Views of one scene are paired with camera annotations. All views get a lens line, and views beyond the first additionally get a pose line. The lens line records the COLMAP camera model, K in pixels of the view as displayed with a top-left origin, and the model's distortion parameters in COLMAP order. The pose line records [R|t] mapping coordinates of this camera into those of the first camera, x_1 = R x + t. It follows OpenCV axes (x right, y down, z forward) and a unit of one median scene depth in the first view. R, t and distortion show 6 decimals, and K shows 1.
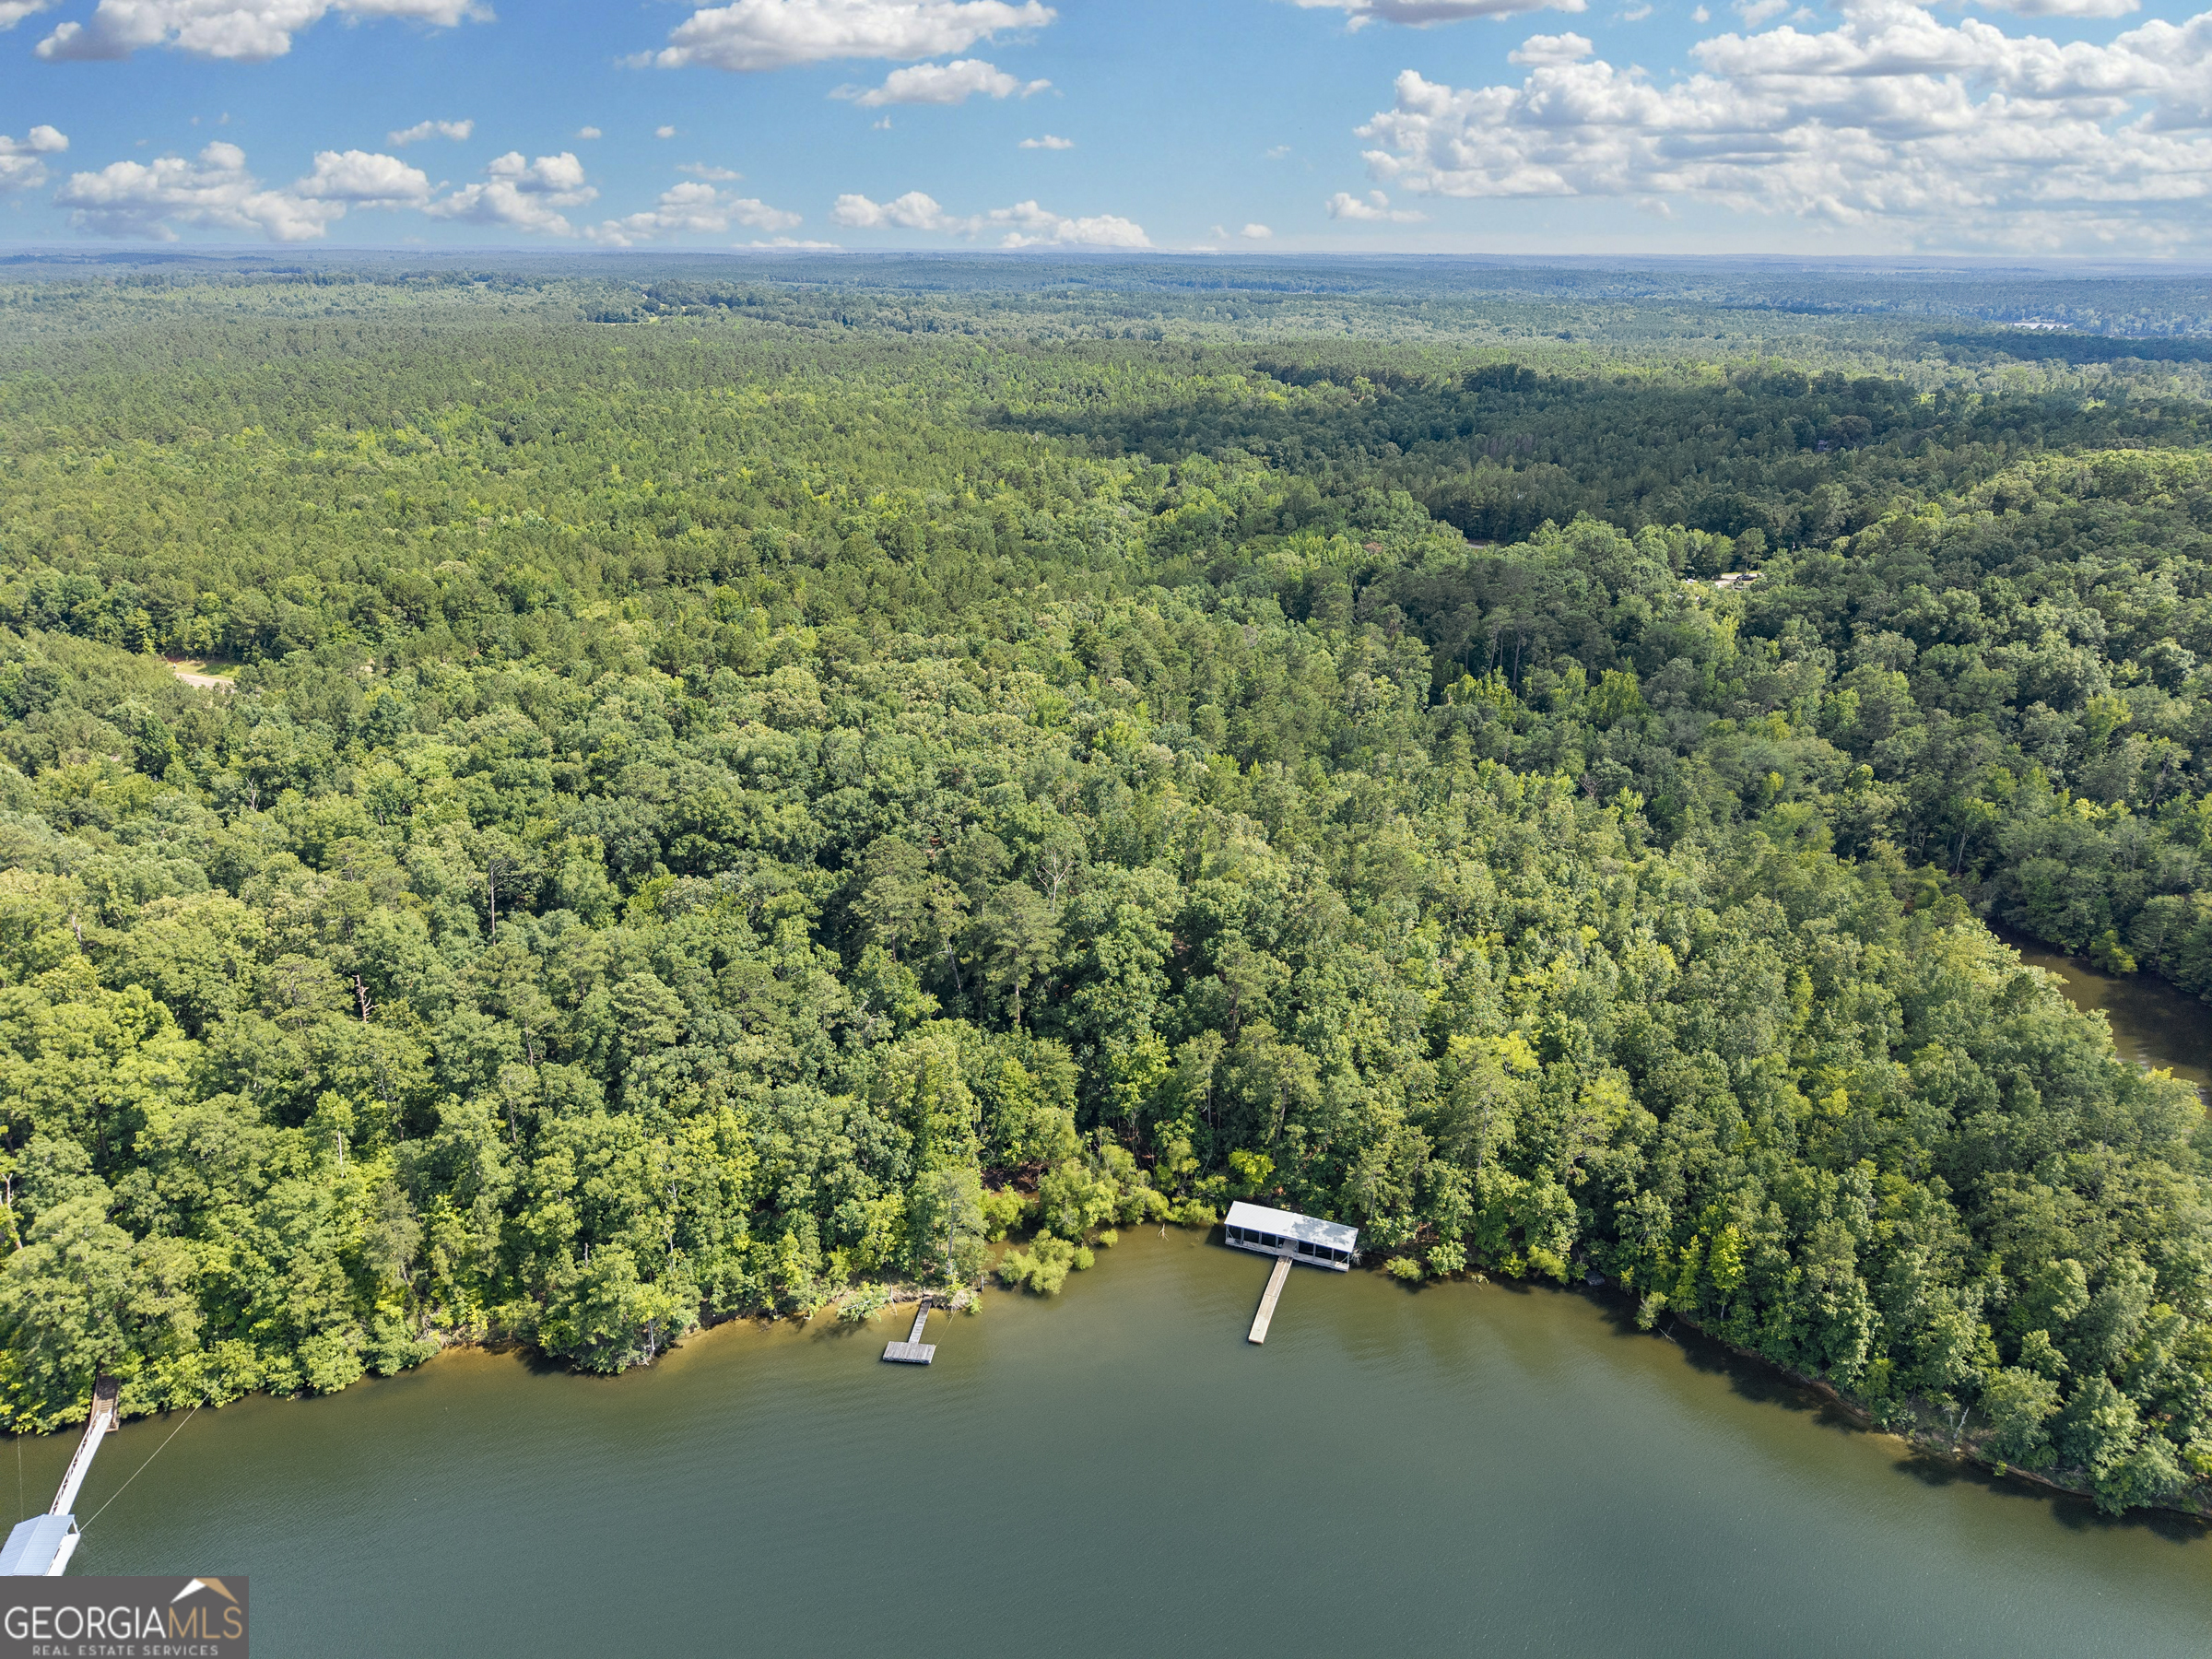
lens RADIAL K [[1506.8, 0, 1100.9], [0, 1506.8, 848.0], [0, 0, 1]] dist [0.003255, -0.007787]
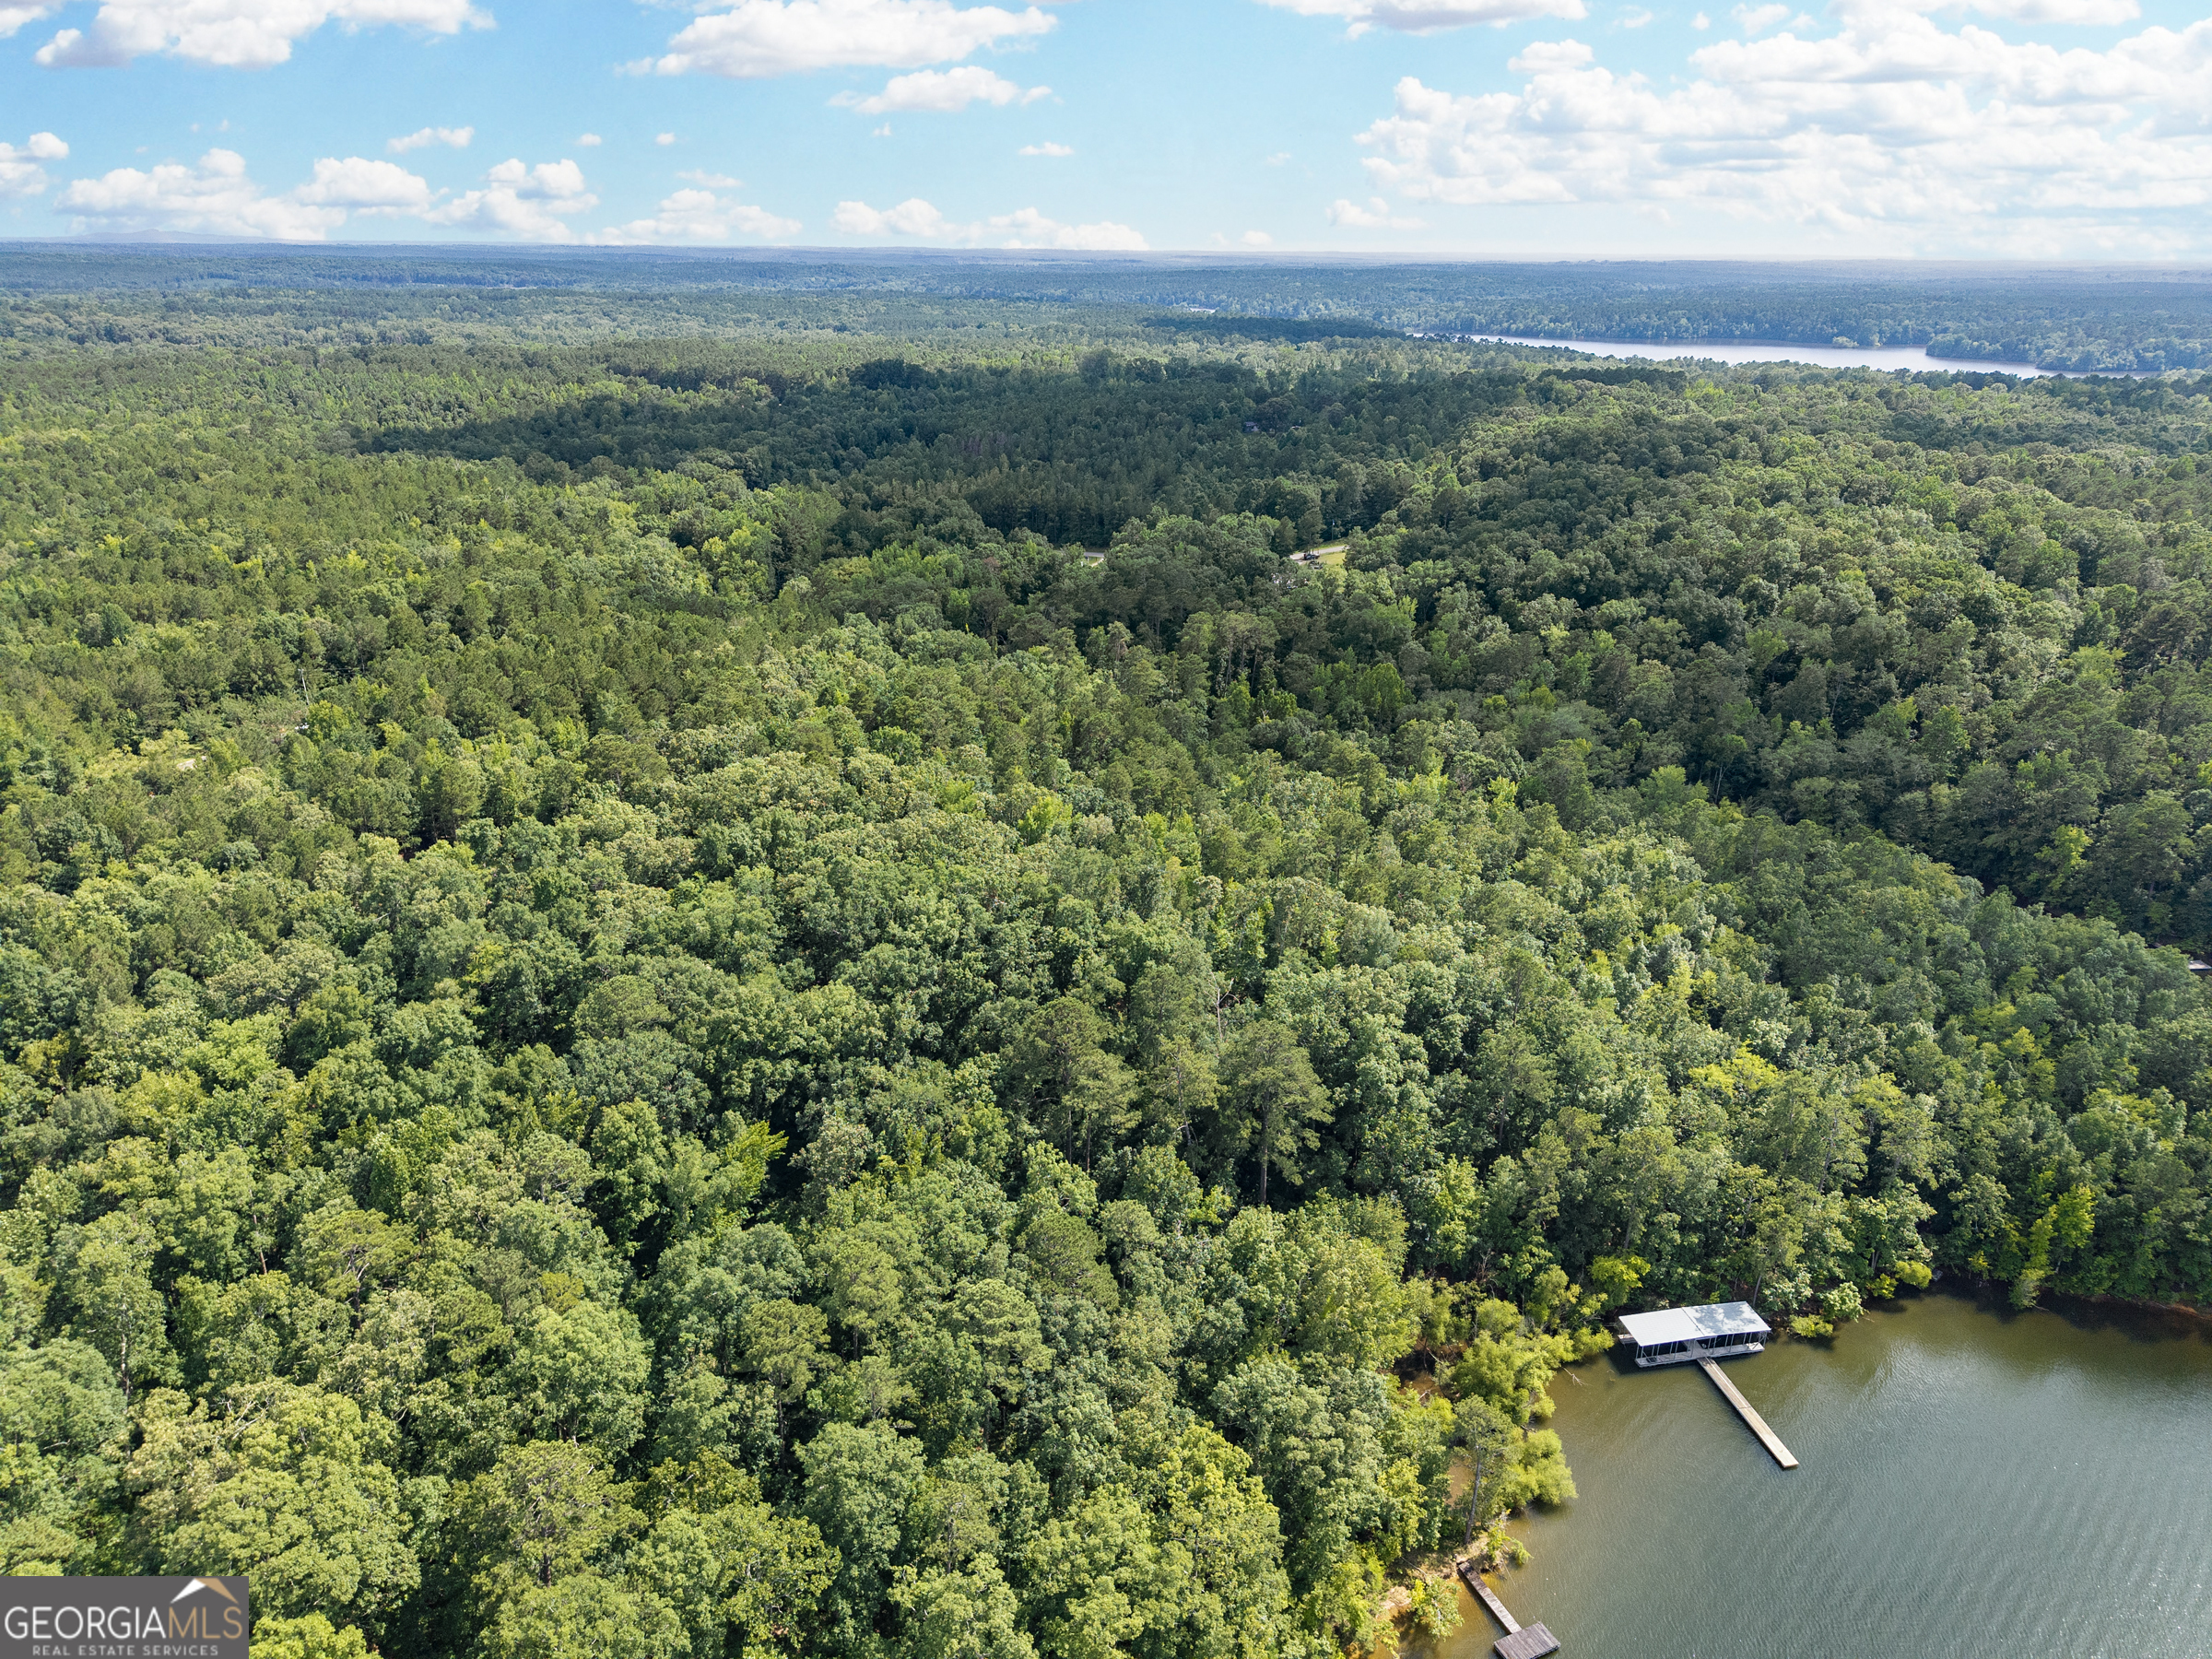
lens RADIAL K [[1548.4, 0, 1106.0], [0, 1548.4, 829.5], [0, 0, 1]] dist [0.006862, -0.010397]
pose [[0.858848, -0.178290, 0.480200, -0.538344], [0.185422, 0.982104, 0.033006, -0.126659], [-0.477491, 0.060693, 0.876538, 0.324232]]
